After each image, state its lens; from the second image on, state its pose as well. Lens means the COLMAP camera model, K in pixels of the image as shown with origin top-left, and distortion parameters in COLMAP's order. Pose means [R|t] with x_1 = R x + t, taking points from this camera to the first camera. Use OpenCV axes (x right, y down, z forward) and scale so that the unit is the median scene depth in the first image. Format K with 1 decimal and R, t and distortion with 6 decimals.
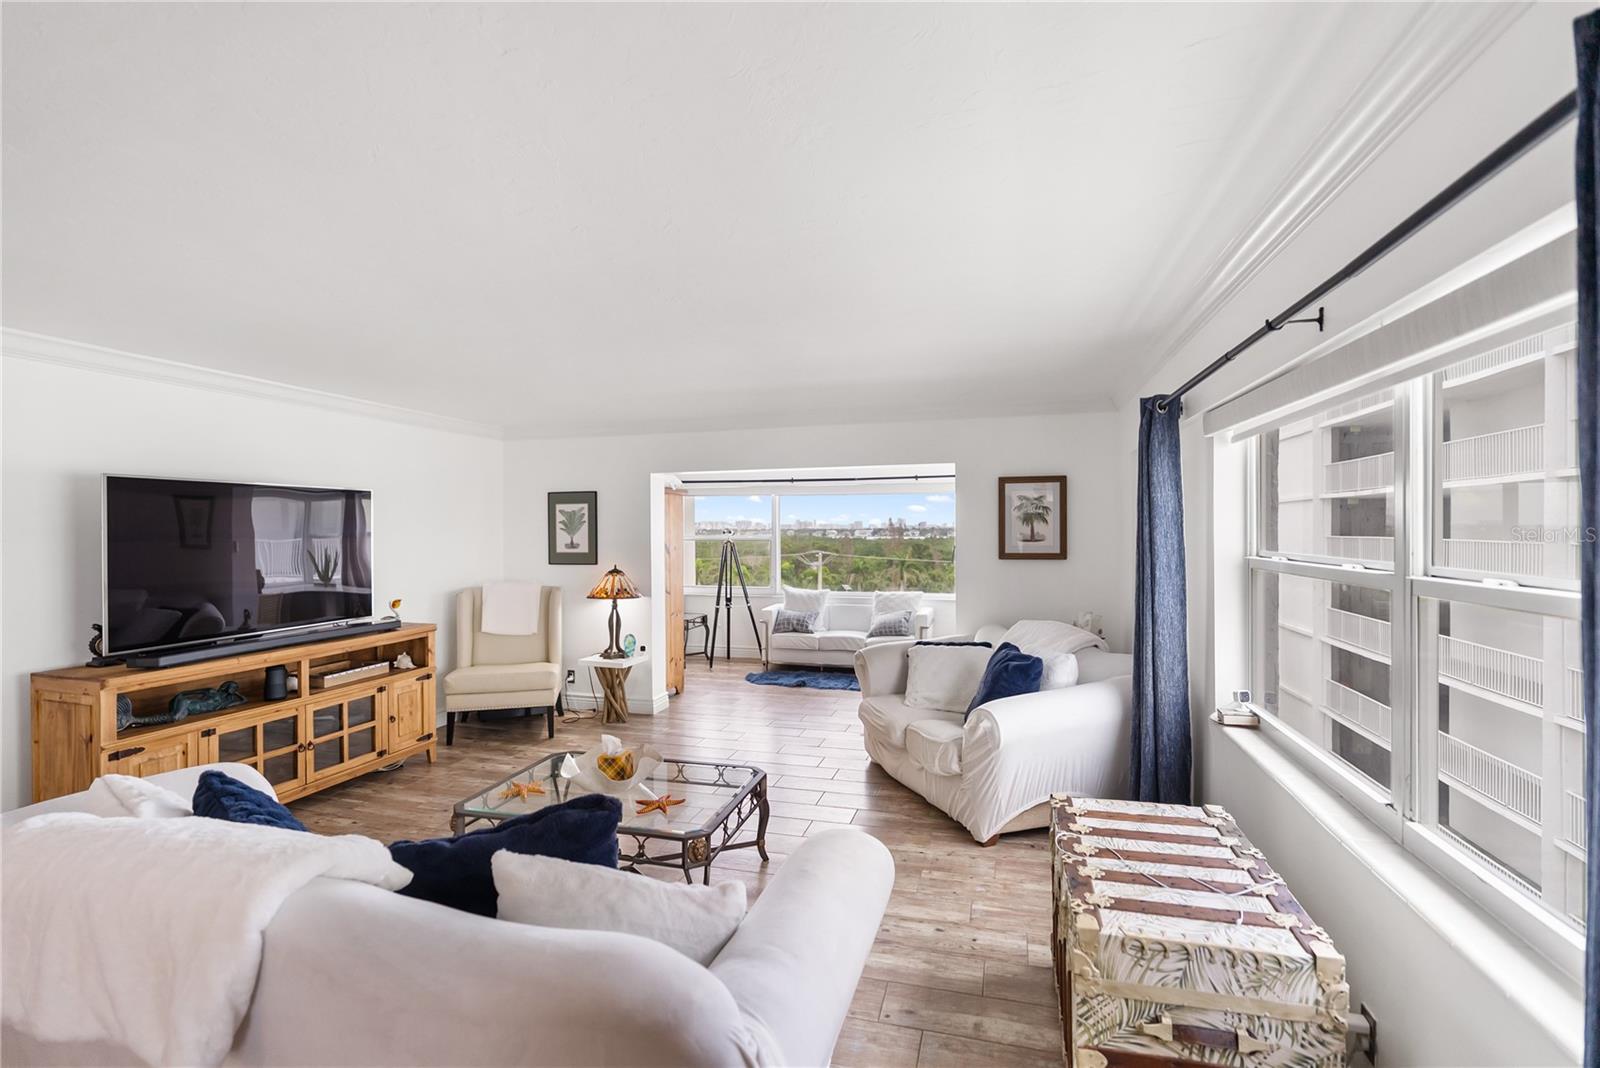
lens RADIAL K [[727.4, 0, 800.0], [0, 727.4, 534.0], [0, 0, 1]] dist [-0.001478, -0.000034]
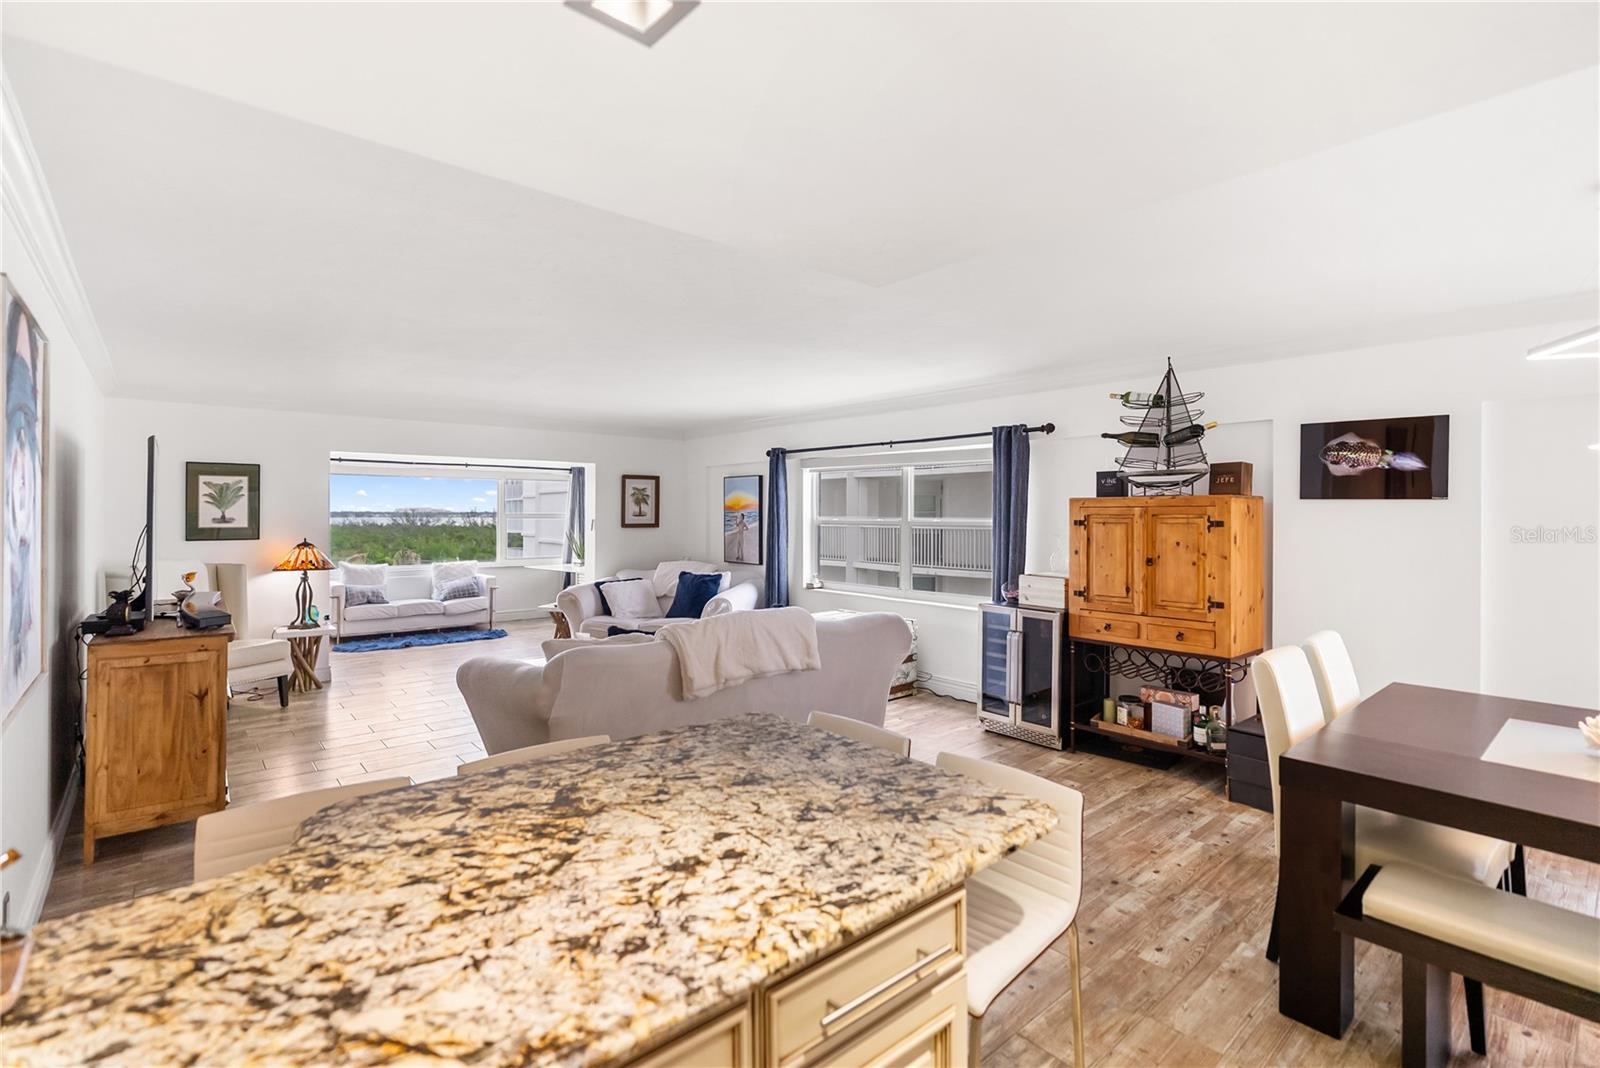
lens RADIAL K [[736.3, 0, 802.2], [0, 736.3, 514.9], [0, 0, 1]] dist [-0.006753, 0.000340]
pose [[0.550579, 0.006531, 0.834758, -0.735317], [0.000466, 0.999967, -0.008130, 0.018326], [-0.834783, 0.004865, 0.550557, -0.160101]]
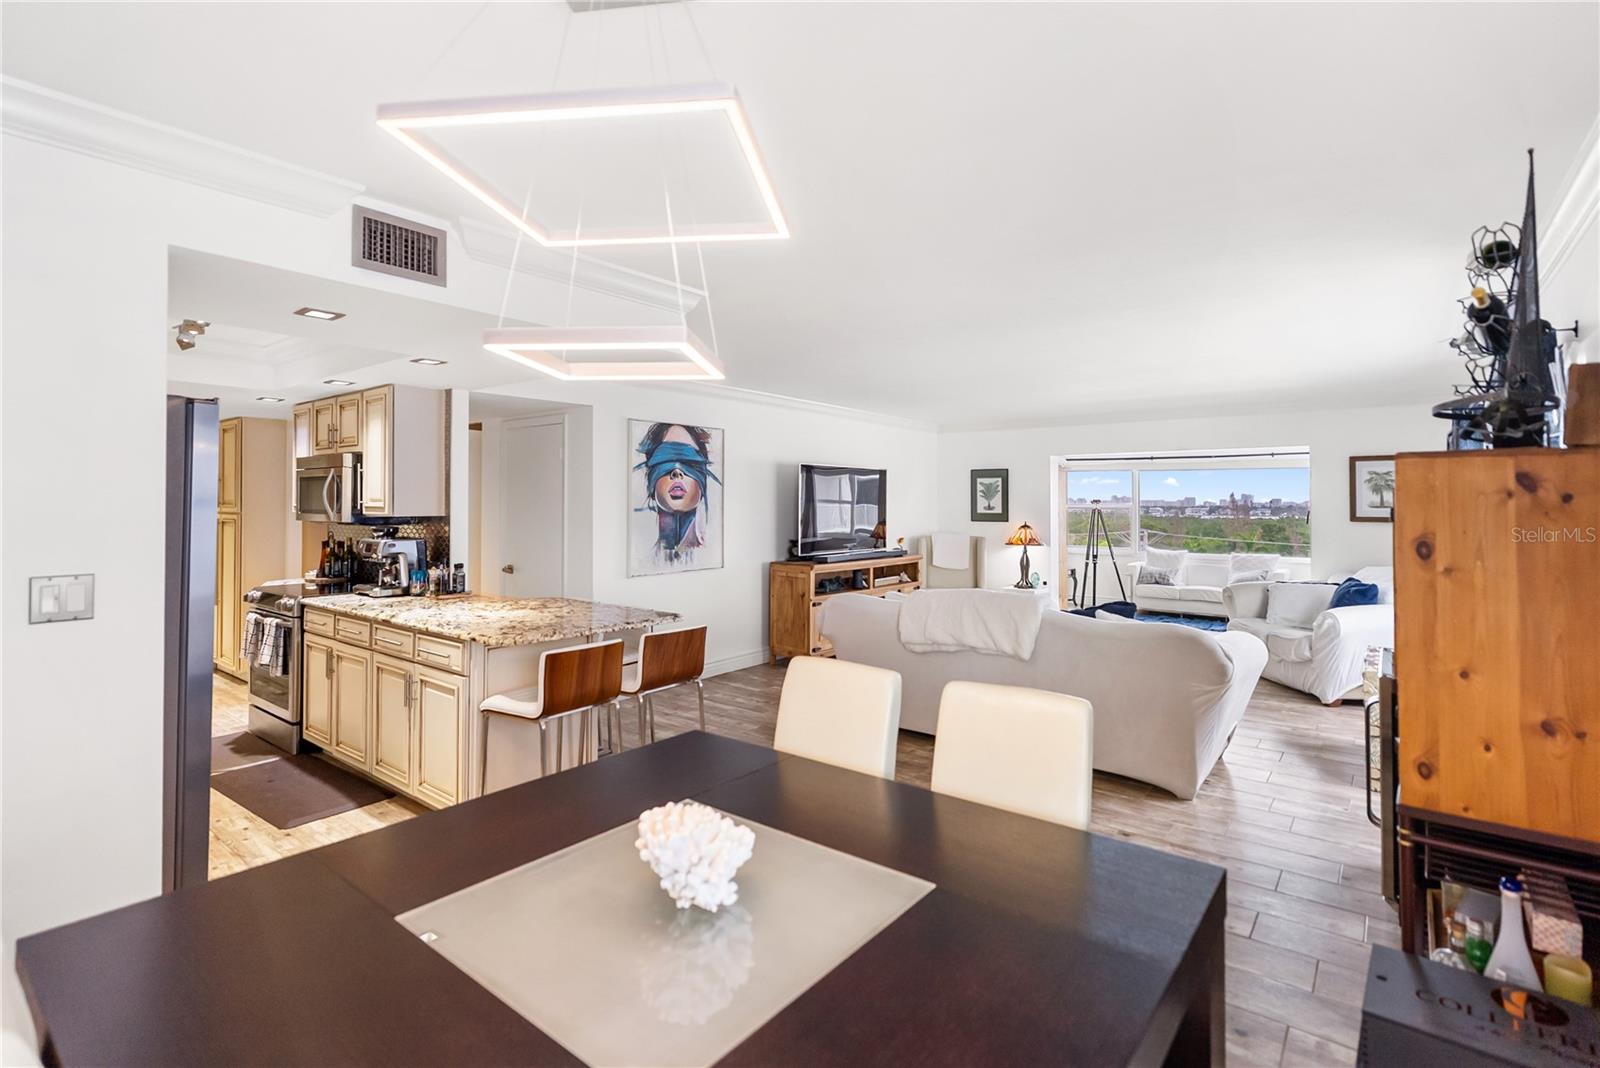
lens RADIAL K [[757.7, 0, 815.1], [0, 757.7, 487.6], [0, 0, 1]] dist [-0.000844, 0.000582]
pose [[0.928961, 0.003281, -0.370164, -0.090862], [-0.013831, 0.999570, -0.025850, 0.020355], [0.369920, 0.029133, 0.928607, -0.501204]]
